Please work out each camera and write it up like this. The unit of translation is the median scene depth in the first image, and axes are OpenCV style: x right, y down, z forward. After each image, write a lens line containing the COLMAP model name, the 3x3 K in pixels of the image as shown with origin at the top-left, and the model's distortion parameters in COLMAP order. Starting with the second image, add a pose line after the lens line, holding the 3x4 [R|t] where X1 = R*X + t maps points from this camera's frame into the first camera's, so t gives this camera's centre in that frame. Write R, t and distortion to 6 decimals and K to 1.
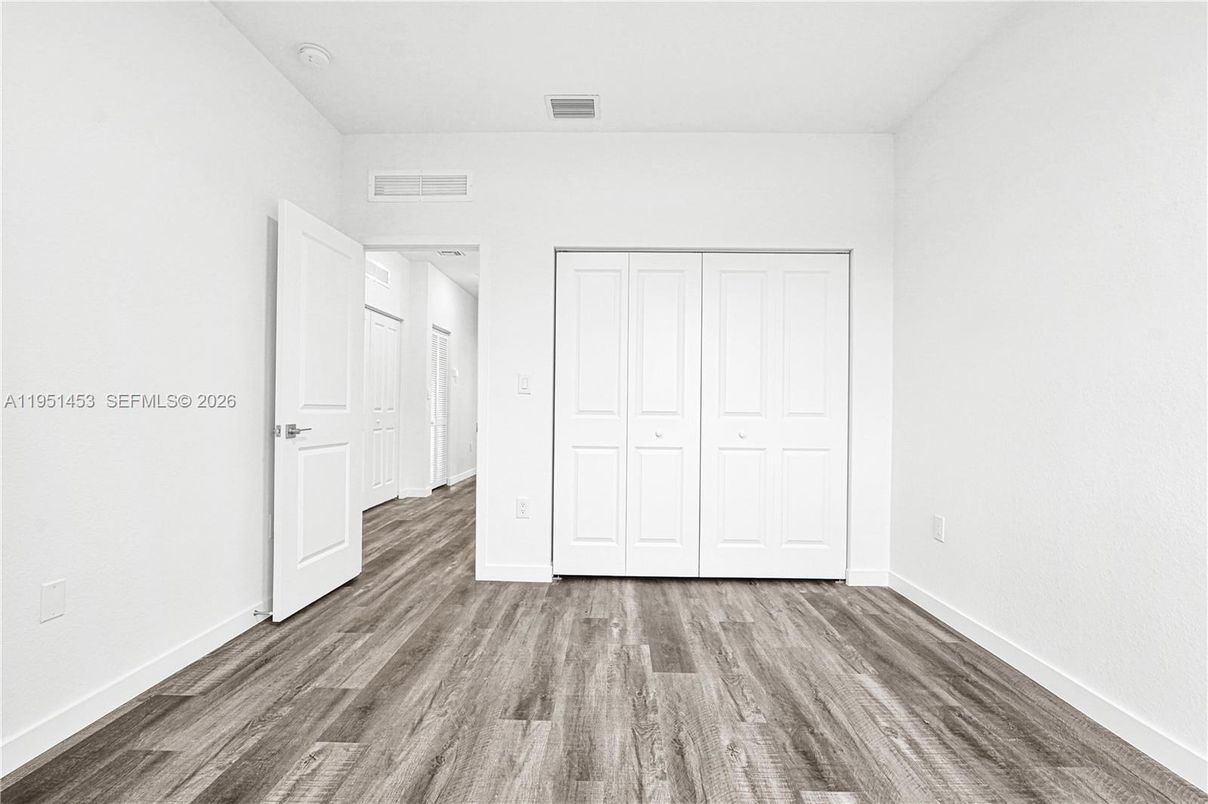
lens RADIAL K [[547.9, 0, 604.6], [0, 547.9, 402.9], [0, 0, 1]] dist [-0.018623, 0.009087]
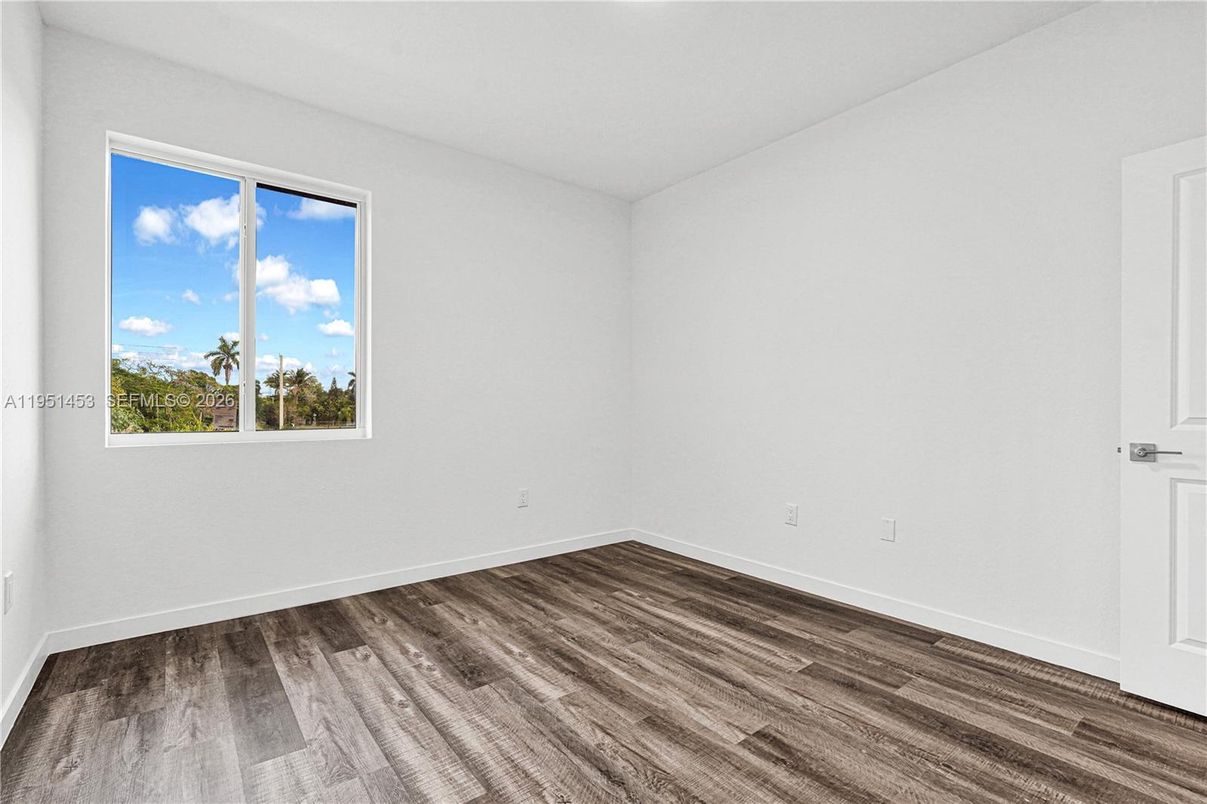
lens RADIAL K [[547.5, 0, 603.3], [0, 547.5, 406.3], [0, 0, 1]] dist [-0.018623, 0.009087]
pose [[-0.769326, -0.010538, -0.638769, 0.505776], [-0.002911, 0.999911, -0.012991, 0.000064], [0.638850, -0.008135, -0.769289, 1.148772]]
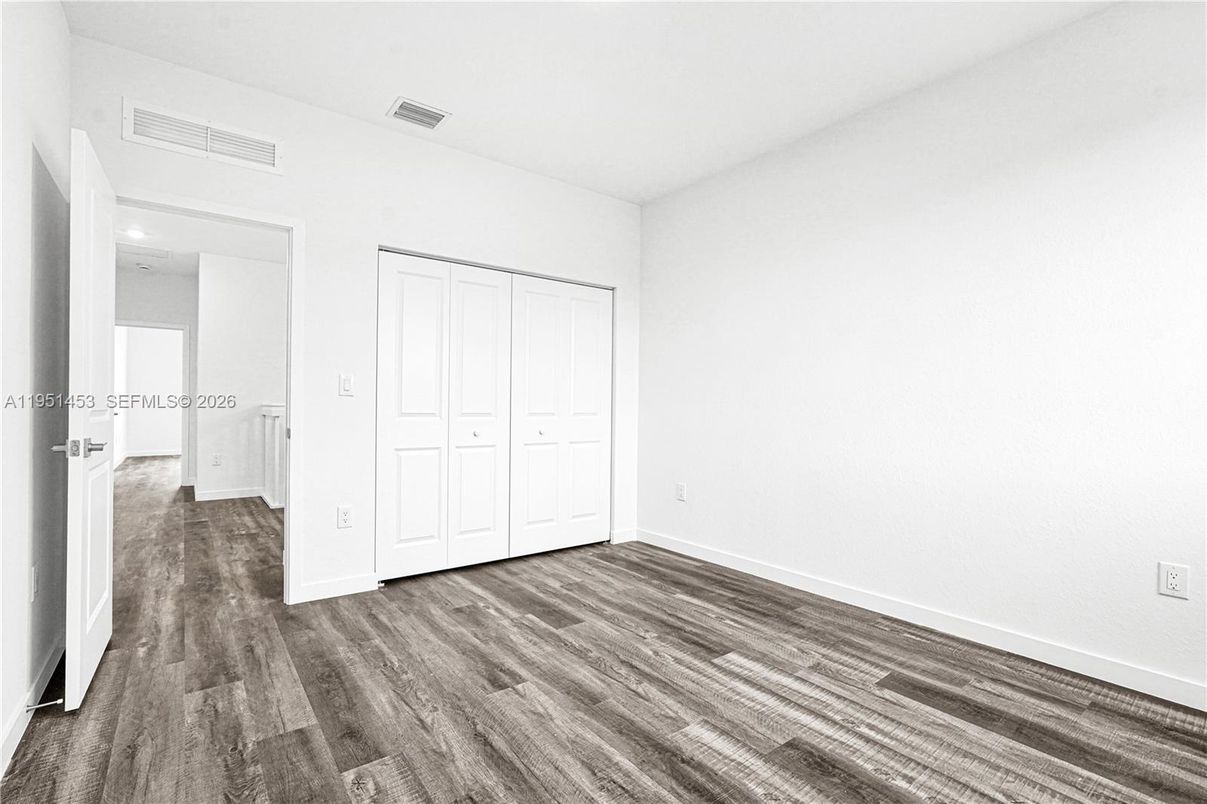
lens RADIAL K [[547.5, 0, 603.0], [0, 547.5, 402.6], [0, 0, 1]] dist [-0.018623, 0.009087]
pose [[0.778488, 0.001547, 0.627658, -0.514602], [-0.008731, 0.999927, 0.008365, -0.022353], [-0.627599, -0.011992, 0.778445, -0.009094]]
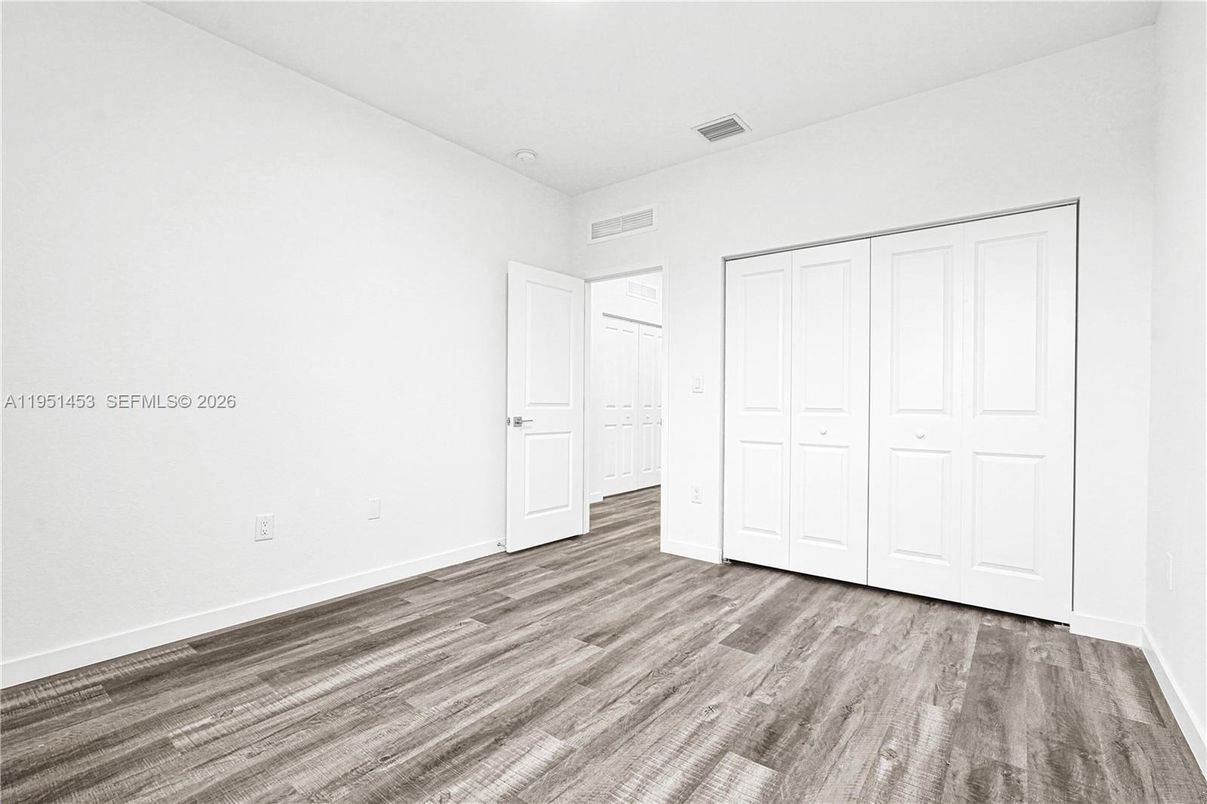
lens RADIAL K [[547.5, 0, 604.0], [0, 547.5, 402.2], [0, 0, 1]] dist [-0.018623, 0.009087]
pose [[0.802583, -0.005772, -0.596512, 0.485676], [0.007388, 0.999973, 0.000264, 0.001855], [0.596494, -0.004619, 0.802604, -0.020448]]
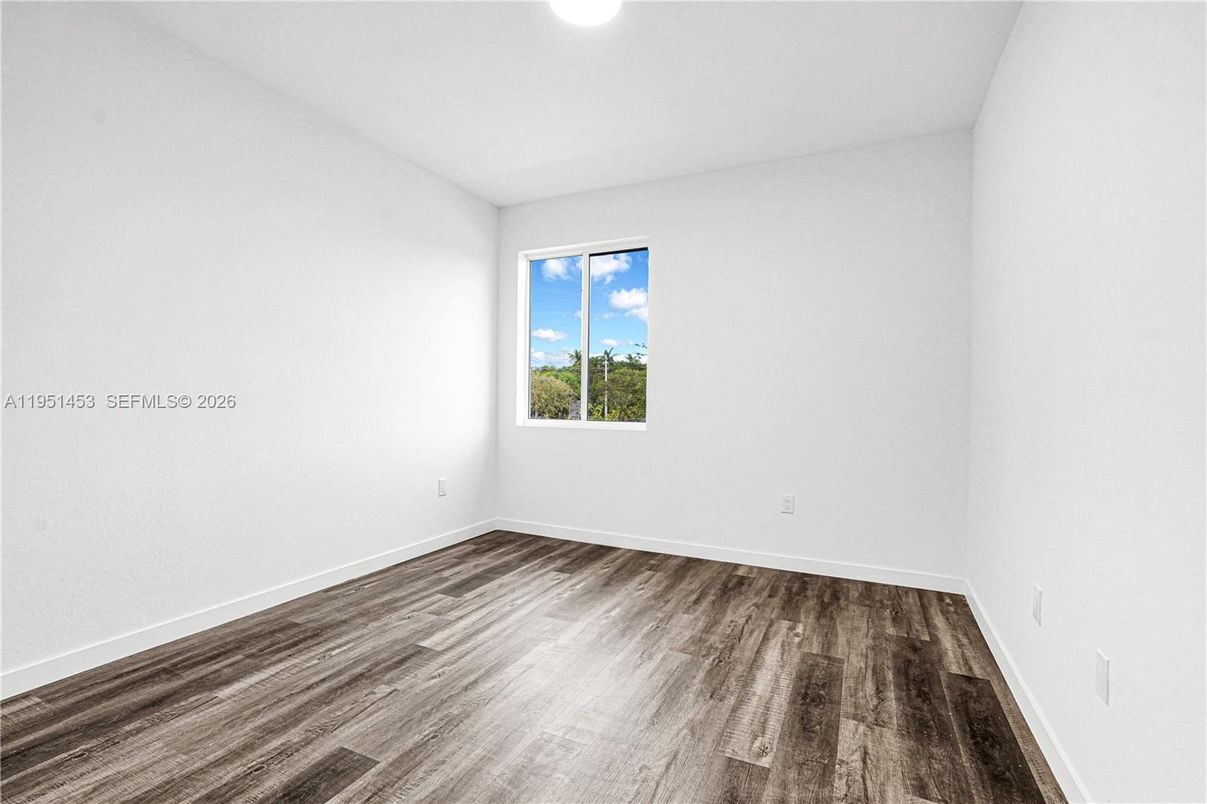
lens RADIAL K [[547.5, 0, 603.7], [0, 547.5, 403.5], [0, 0, 1]] dist [-0.018623, 0.009087]
pose [[-0.911306, -0.023861, 0.411038, -0.431456], [-0.025473, 0.999674, 0.001554, -0.019238], [-0.410941, -0.009054, -0.911617, 1.352913]]
